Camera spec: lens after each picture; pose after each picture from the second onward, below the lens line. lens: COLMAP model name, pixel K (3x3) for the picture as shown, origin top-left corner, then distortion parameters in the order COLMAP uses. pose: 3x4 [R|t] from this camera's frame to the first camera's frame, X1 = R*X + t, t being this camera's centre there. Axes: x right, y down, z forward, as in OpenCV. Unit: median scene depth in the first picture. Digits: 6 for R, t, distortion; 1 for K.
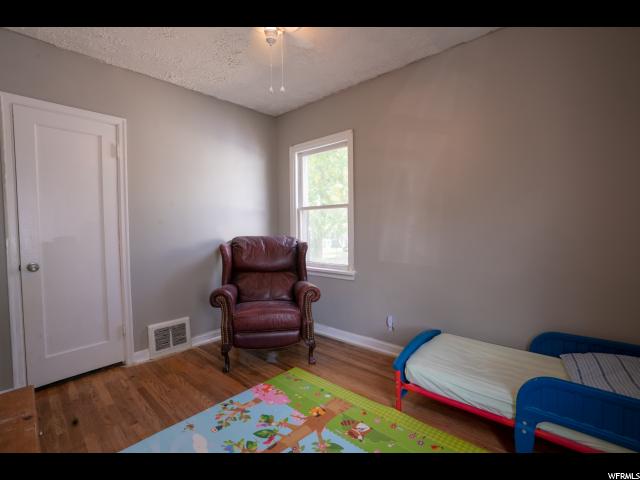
lens RADIAL K [[298.7, 0, 320.0], [0, 298.7, 240.0], [0, 0, 1]] dist [-0.035716, 0.000322]
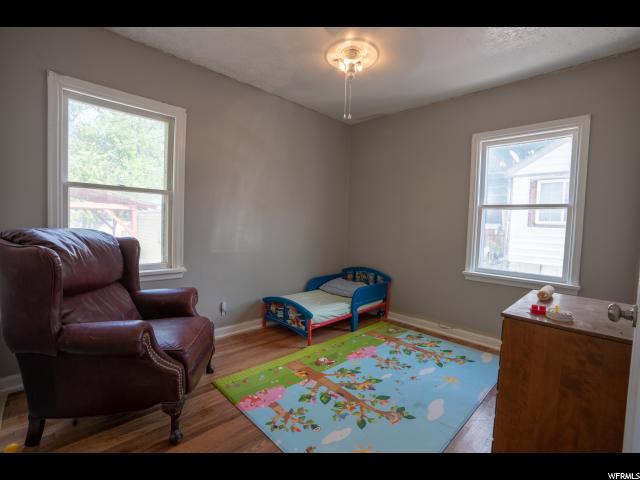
lens RADIAL K [[296.7, 0, 320.0], [0, 296.7, 240.0], [0, 0, 1]] dist [-0.001196, 0.000042]
pose [[0.057737, -0.043729, 0.997374, -1.110675], [0.006349, 0.999036, 0.043434, -0.023690], [-0.998312, 0.003825, 0.057959, 0.781931]]
